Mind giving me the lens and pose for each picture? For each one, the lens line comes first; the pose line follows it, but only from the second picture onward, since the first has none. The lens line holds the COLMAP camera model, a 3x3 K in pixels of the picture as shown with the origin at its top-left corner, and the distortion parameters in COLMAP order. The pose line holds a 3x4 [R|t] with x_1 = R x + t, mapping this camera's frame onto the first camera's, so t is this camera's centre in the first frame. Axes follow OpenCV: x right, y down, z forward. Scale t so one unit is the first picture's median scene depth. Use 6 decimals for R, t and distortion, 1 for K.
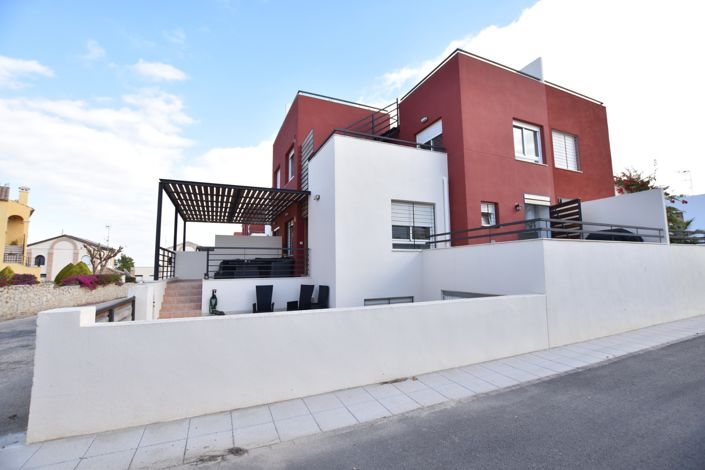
lens RADIAL K [[312.1, 0, 352.5], [0, 312.1, 235.0], [0, 0, 1]] dist [-0.027476, -0.000136]
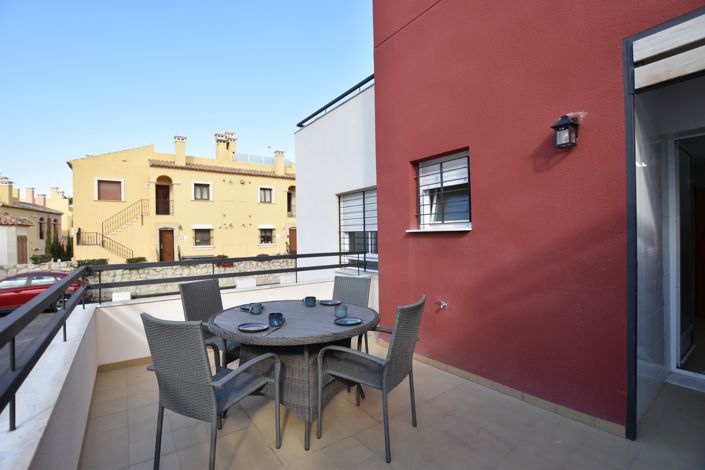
lens RADIAL K [[316.0, 0, 354.2], [0, 316.0, 237.2], [0, 0, 1]] dist [-0.001885, 0.000258]
pose [[0.220519, 0.013268, -0.975292, 0.761124], [0.111245, 0.993041, 0.038663, -0.042711], [0.969018, -0.117022, 0.217509, 0.837081]]
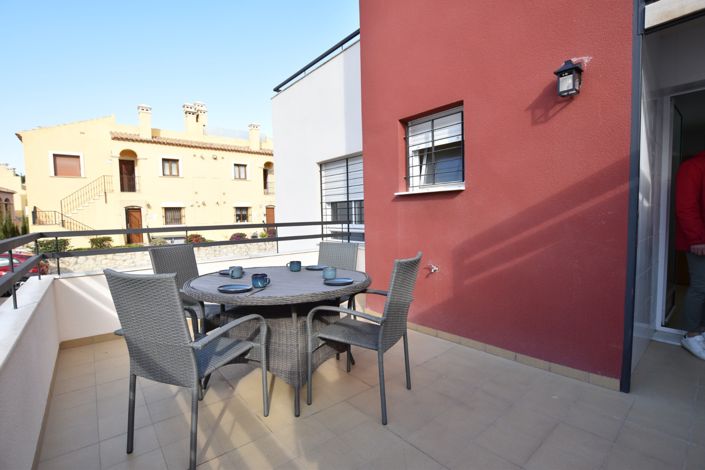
lens RADIAL K [[321.3, 0, 352.5], [0, 321.3, 235.0], [0, 0, 1]] dist [-0.000983, 0.000571]
pose [[0.279681, 0.065198, -0.957877, 0.745120], [0.114083, 0.988366, 0.100583, -0.025292], [0.953291, -0.137409, 0.268990, 0.830394]]
